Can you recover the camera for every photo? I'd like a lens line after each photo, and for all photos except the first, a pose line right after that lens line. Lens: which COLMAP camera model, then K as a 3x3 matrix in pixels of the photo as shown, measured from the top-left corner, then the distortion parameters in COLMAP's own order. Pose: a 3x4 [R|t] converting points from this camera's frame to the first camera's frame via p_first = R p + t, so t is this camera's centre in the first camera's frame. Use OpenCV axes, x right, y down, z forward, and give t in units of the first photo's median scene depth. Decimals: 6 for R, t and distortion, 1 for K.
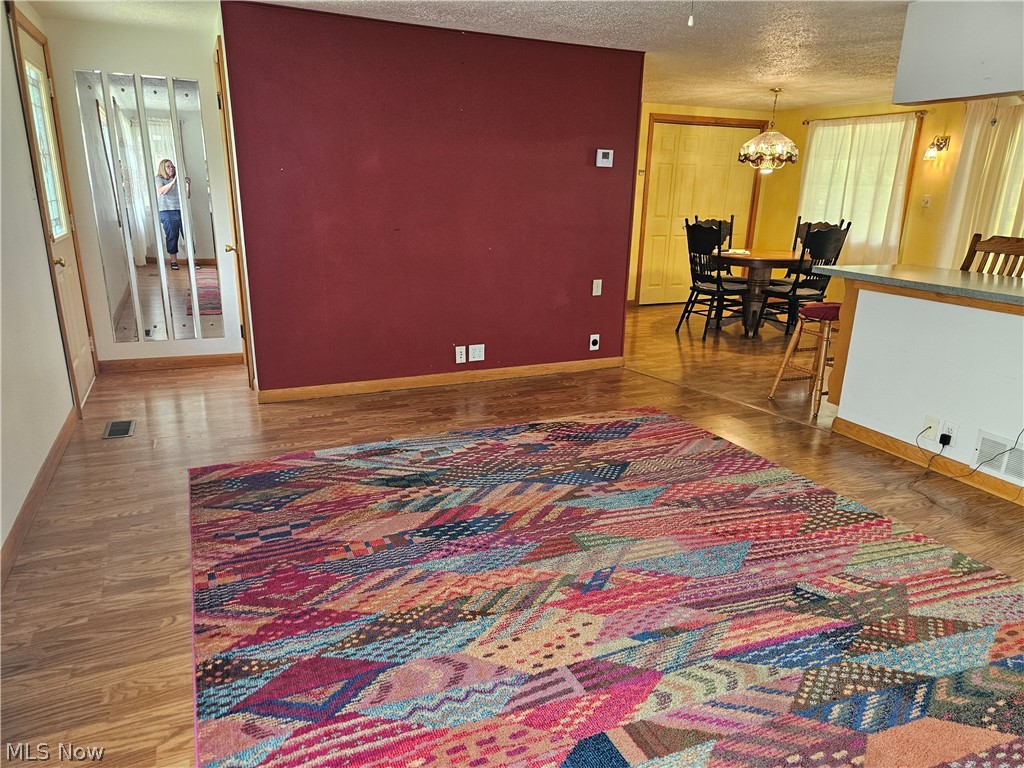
lens RADIAL K [[689.7, 0, 510.9], [0, 689.7, 389.3], [0, 0, 1]] dist [0.056186, -0.005068]
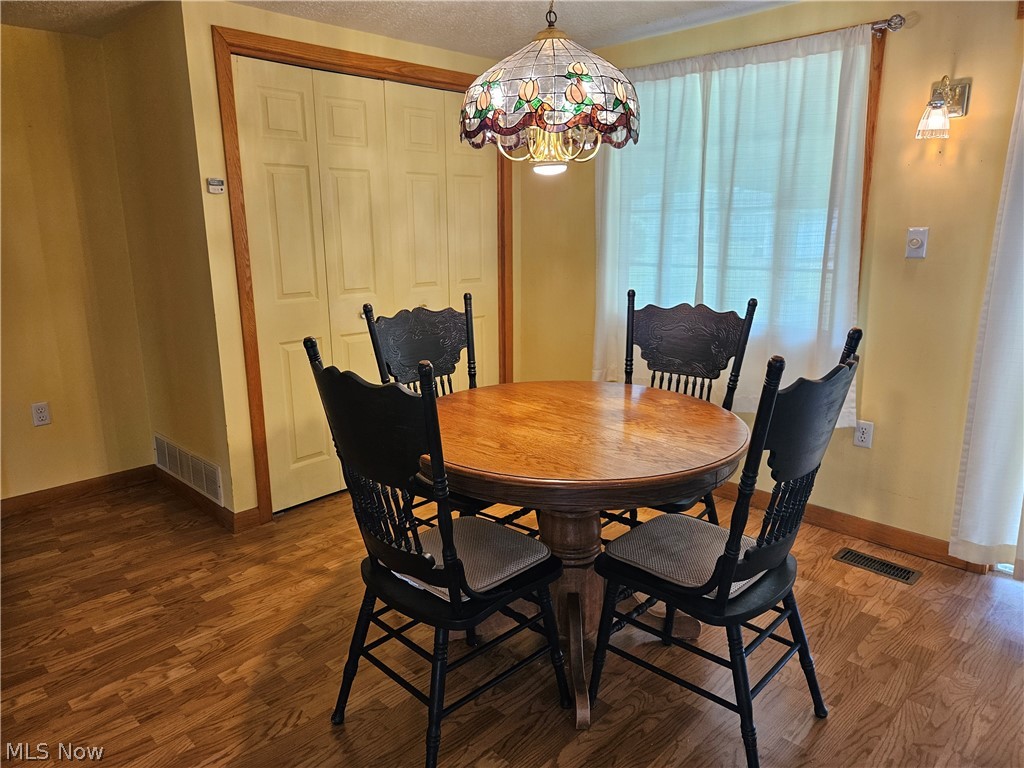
lens RADIAL K [[689.7, 0, 514.3], [0, 689.7, 381.9], [0, 0, 1]] dist [0.056186, -0.005068]
pose [[0.930797, -0.112064, 0.347933, 0.210518], [0.132571, 0.990533, -0.035619, -0.189319], [-0.340648, 0.079280, 0.936842, 0.656479]]
